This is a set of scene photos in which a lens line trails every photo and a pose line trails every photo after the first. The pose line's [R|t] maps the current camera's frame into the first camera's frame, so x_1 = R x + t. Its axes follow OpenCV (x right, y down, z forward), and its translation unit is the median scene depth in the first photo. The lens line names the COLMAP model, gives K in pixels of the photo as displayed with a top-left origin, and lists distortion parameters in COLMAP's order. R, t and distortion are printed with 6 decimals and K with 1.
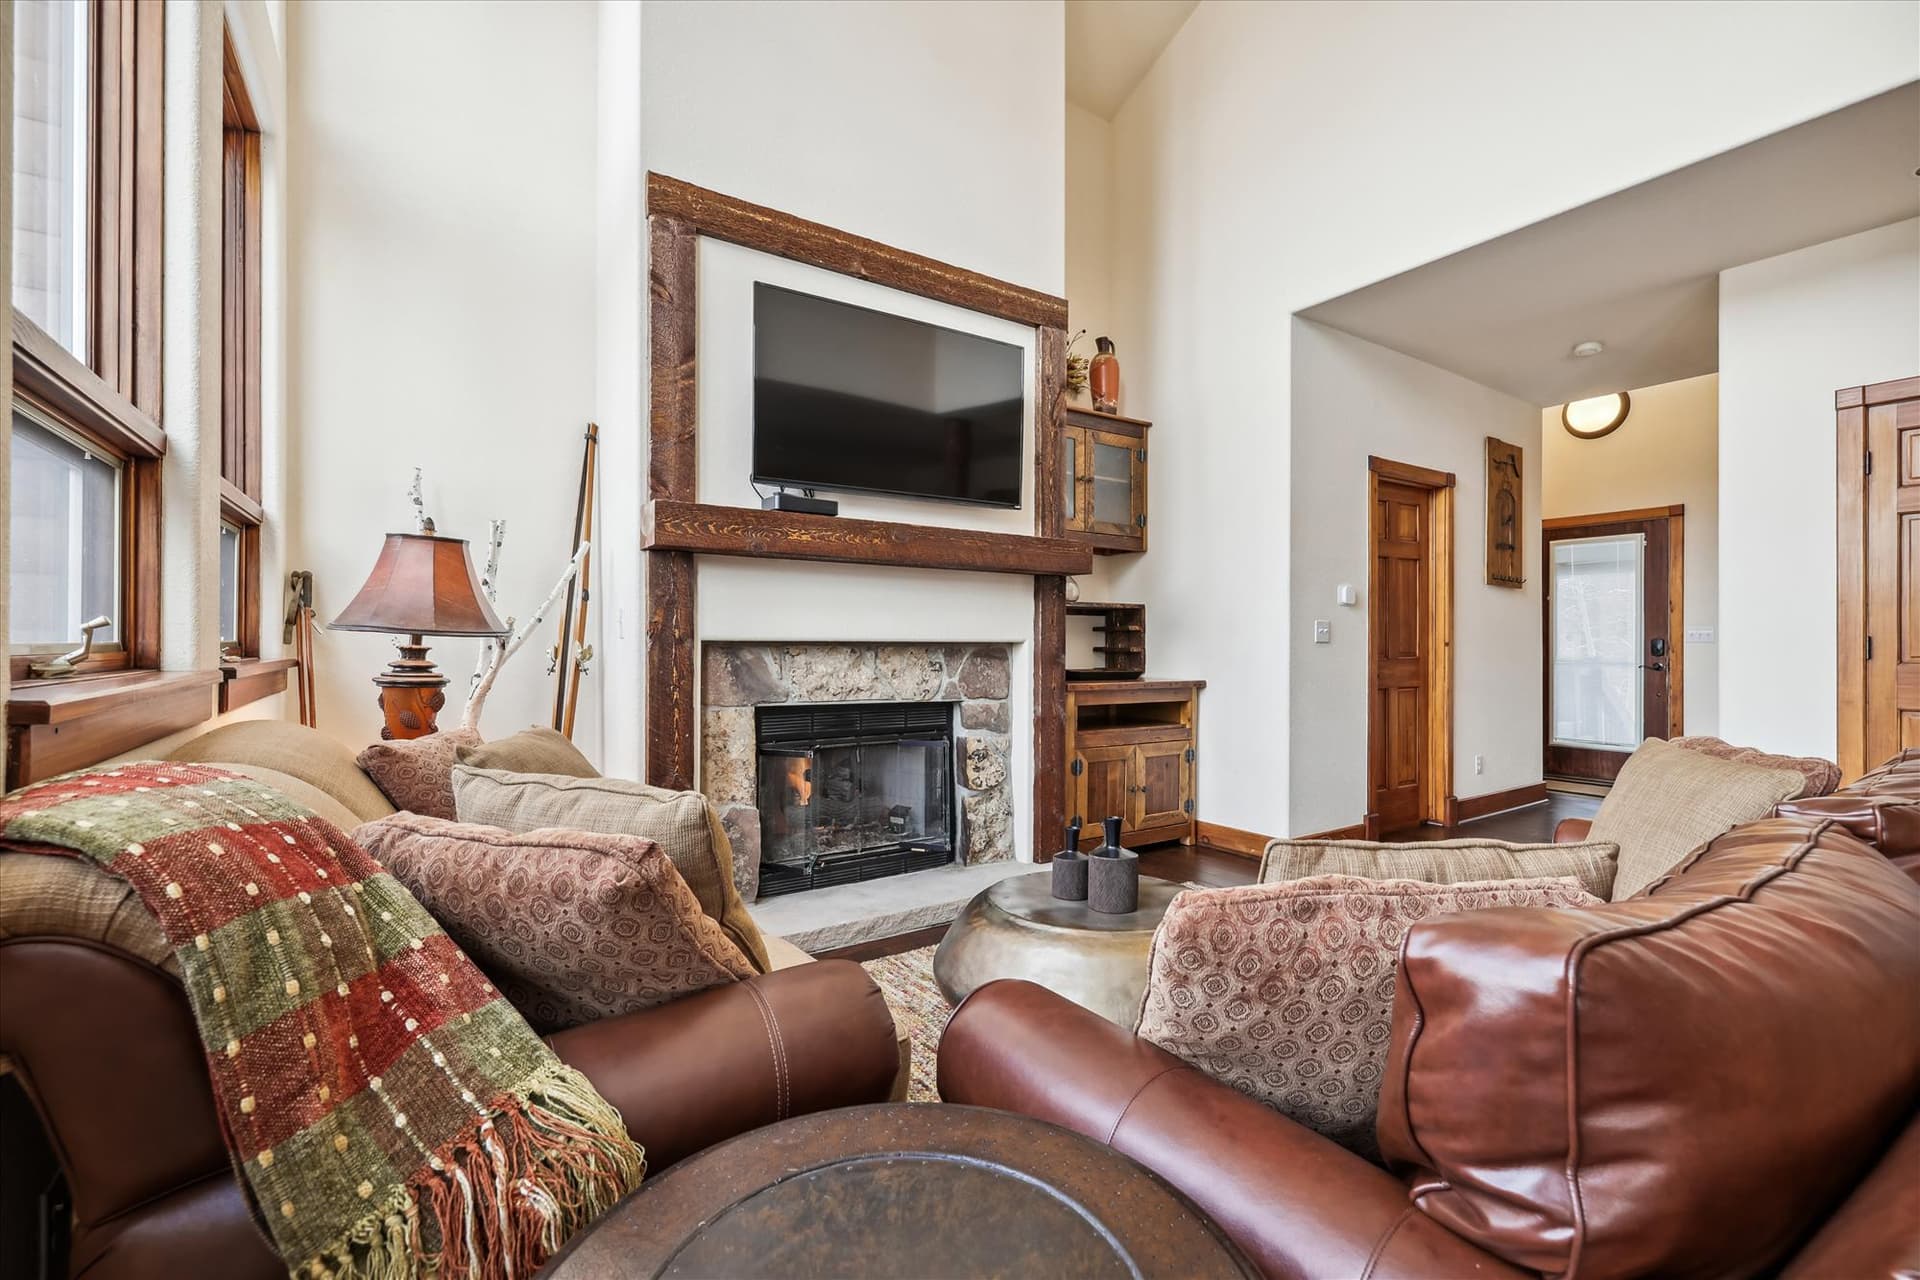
lens RADIAL K [[824.6, 0, 968.4], [0, 824.6, 628.4], [0, 0, 1]] dist [0.000010, 0.000202]
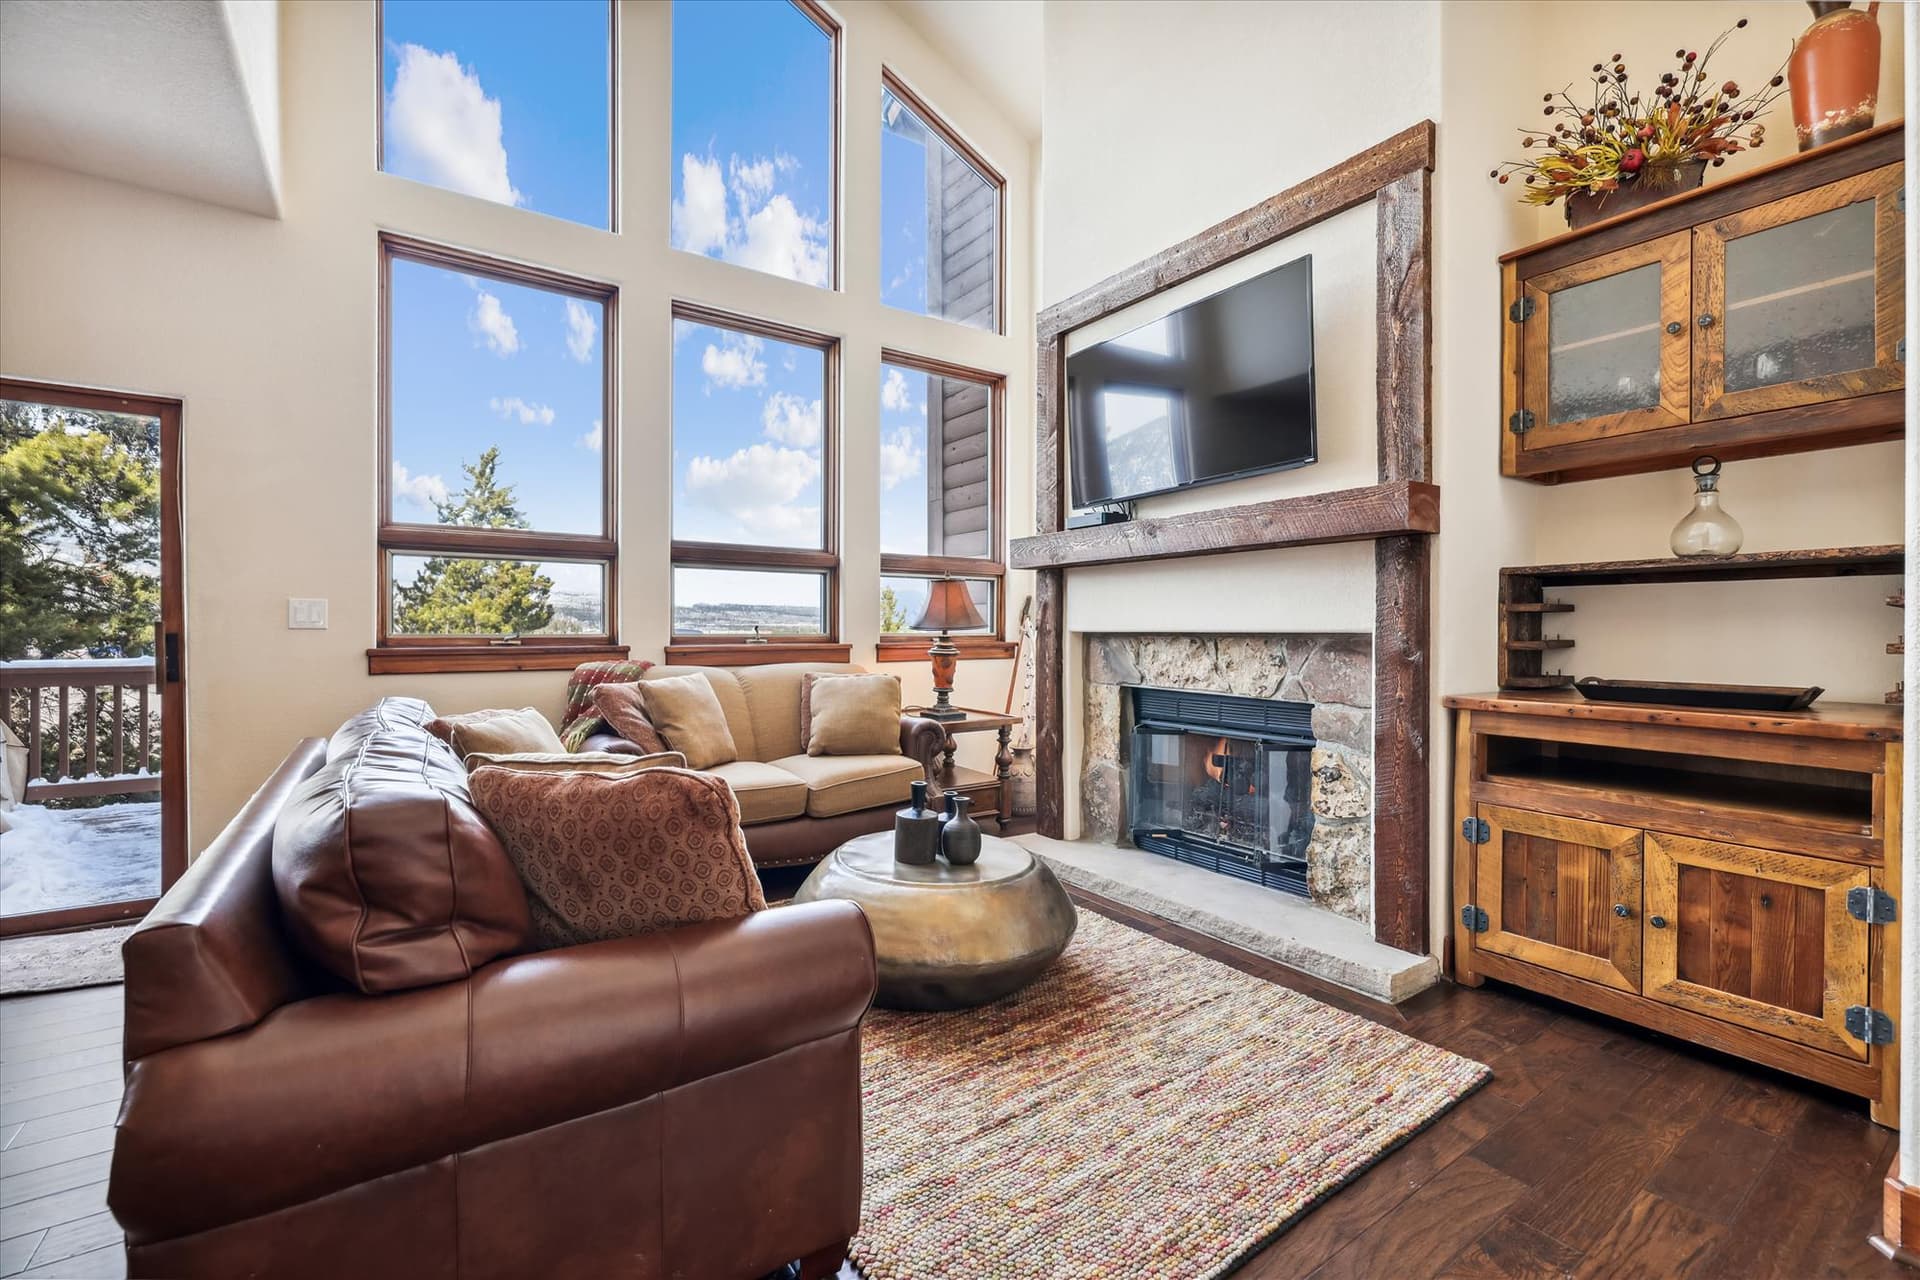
lens RADIAL K [[804.1, 0, 961.0], [0, 804.1, 627.6], [0, 0, 1]] dist [0.000401, -0.000001]
pose [[0.014621, -0.017902, -0.999733, 0.813579], [0.006218, 0.999822, -0.017812, 0.024360], [0.999874, -0.005956, 0.014729, 0.653841]]
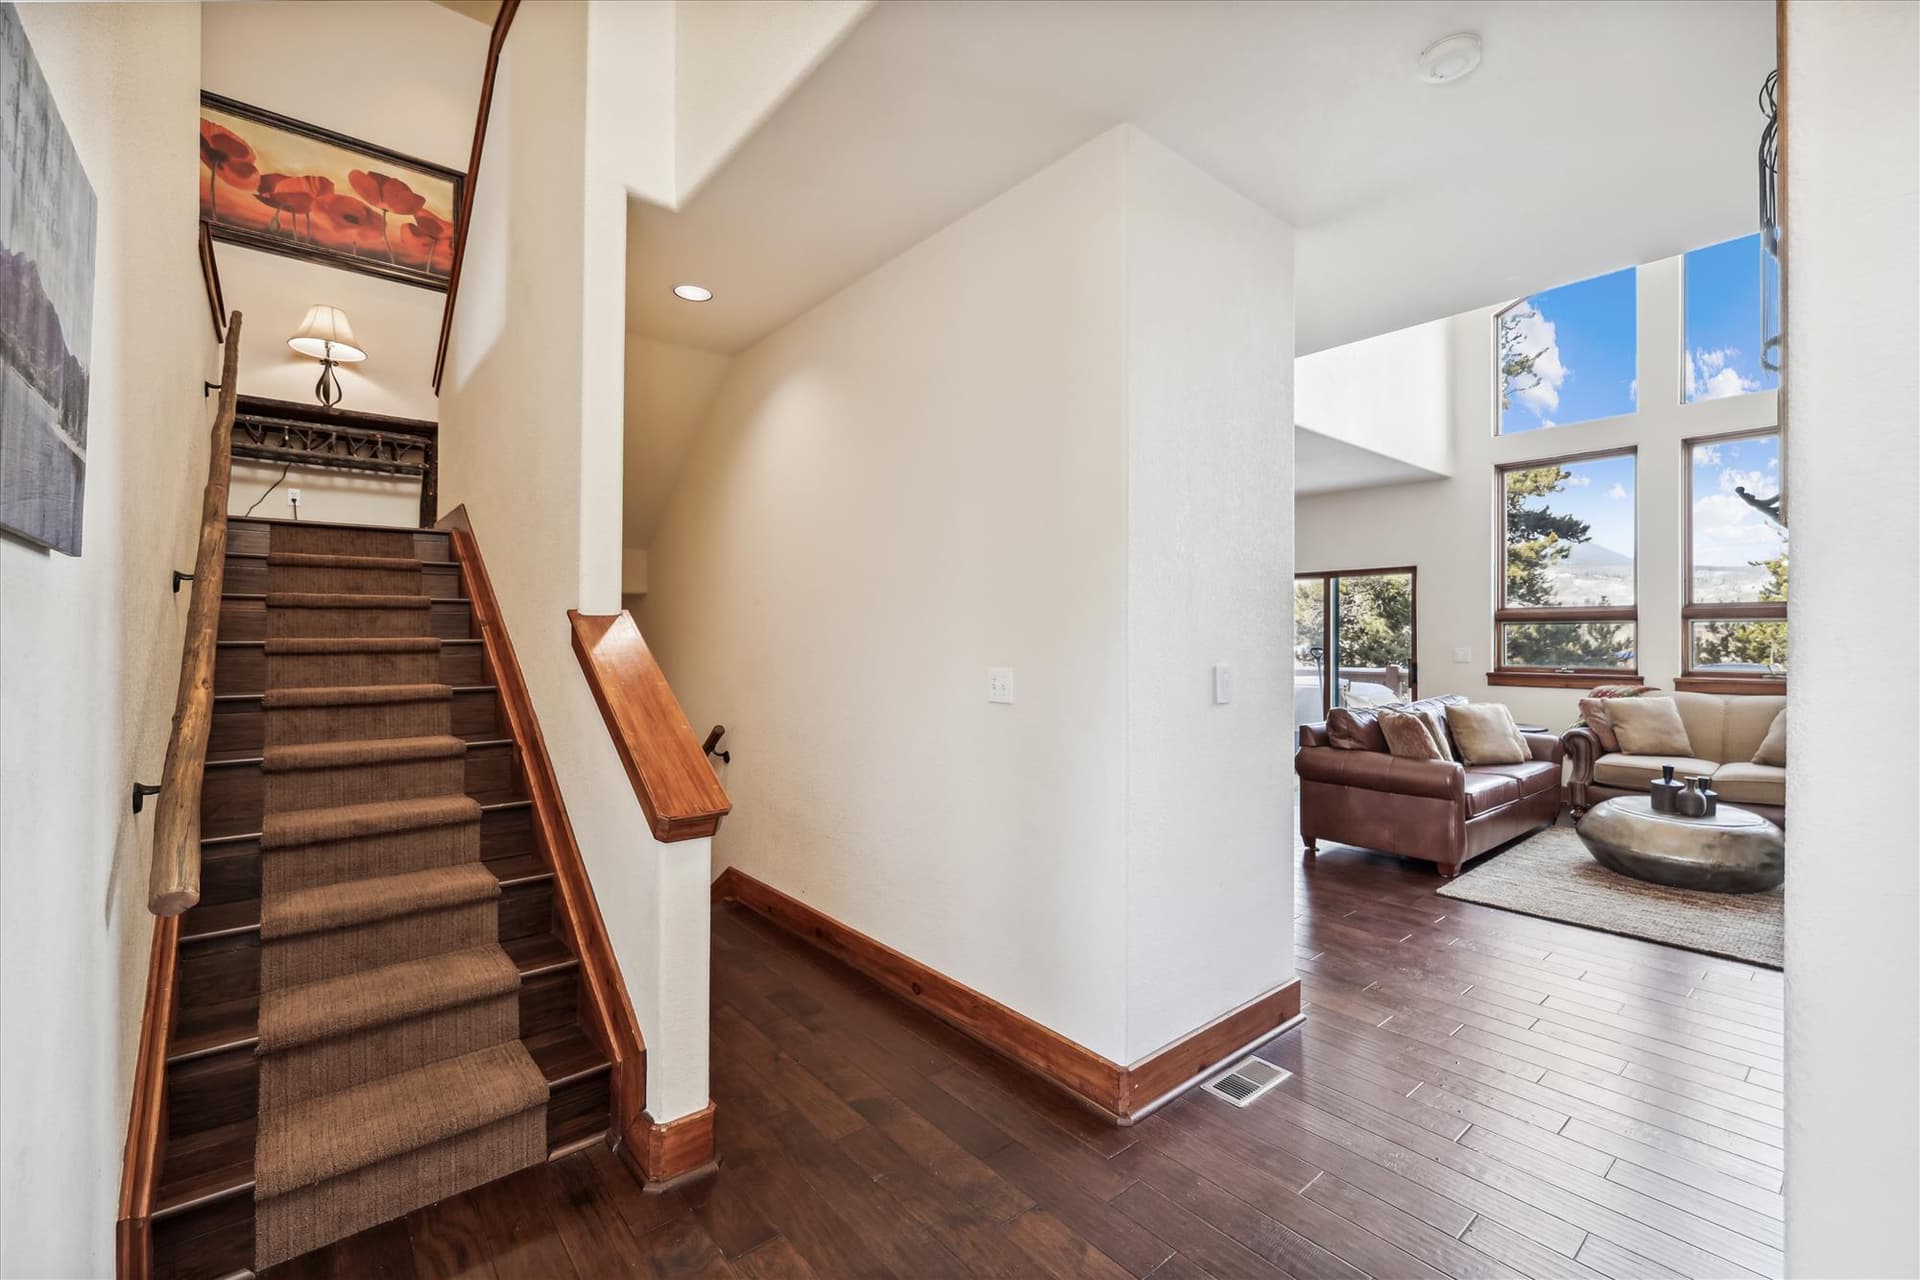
lens RADIAL K [[804.1, 0, 961.0], [0, 804.1, 627.6], [0, 0, 1]] dist [0.000401, -0.000001]
pose [[-0.995264, -0.013884, -0.096216, 1.291049], [-0.011909, 0.999707, -0.021068, -0.021965], [0.096480, -0.019822, -0.995137, 1.737103]]
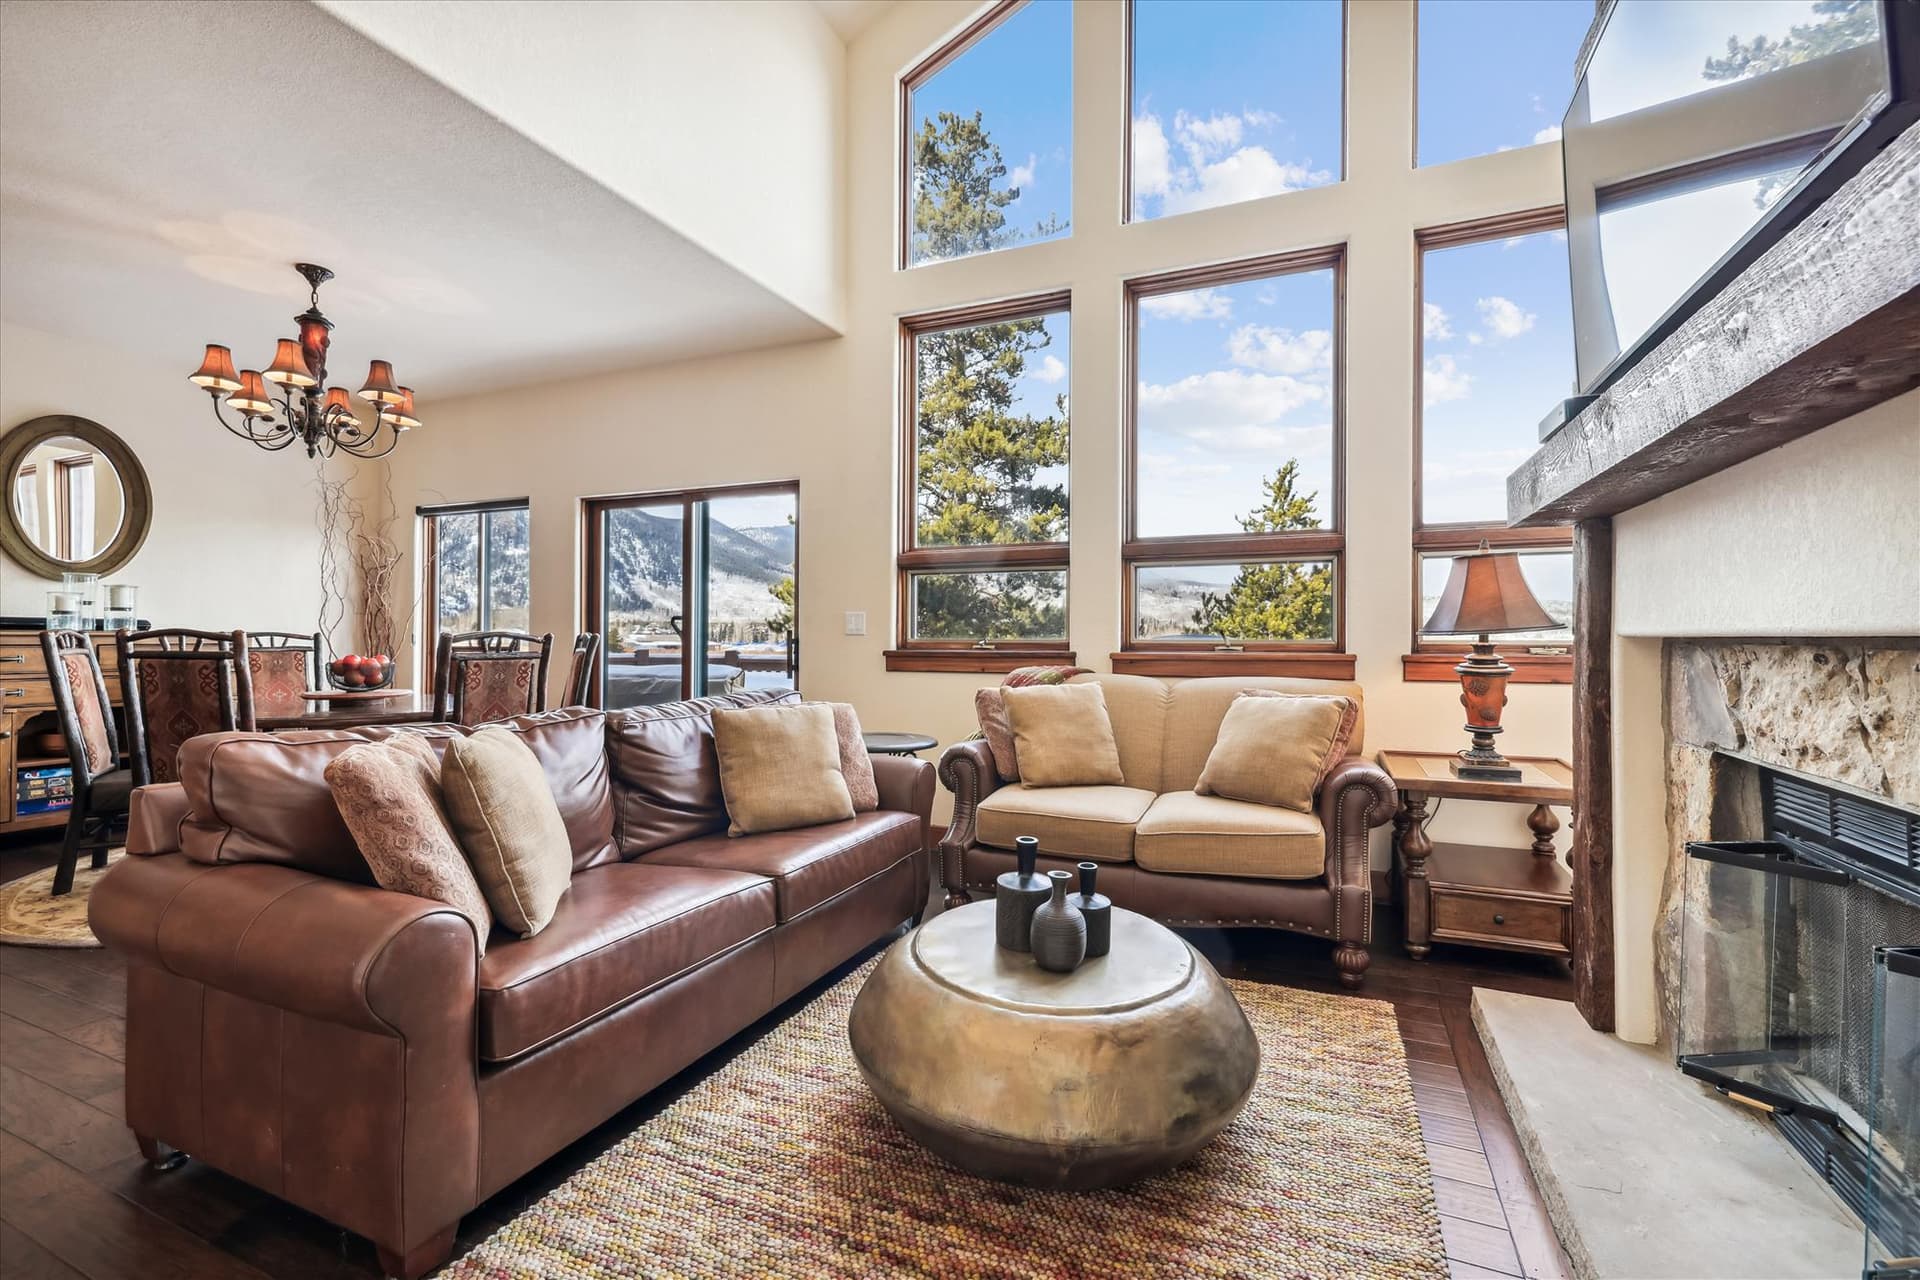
lens RADIAL K [[824.6, 0, 968.4], [0, 824.6, 628.4], [0, 0, 1]] dist [0.000010, 0.000202]
pose [[-0.843804, -0.021810, -0.536208, 0.427991], [-0.009791, 0.999633, -0.025252, 0.024978], [0.536562, -0.016057, -0.843708, 1.056874]]
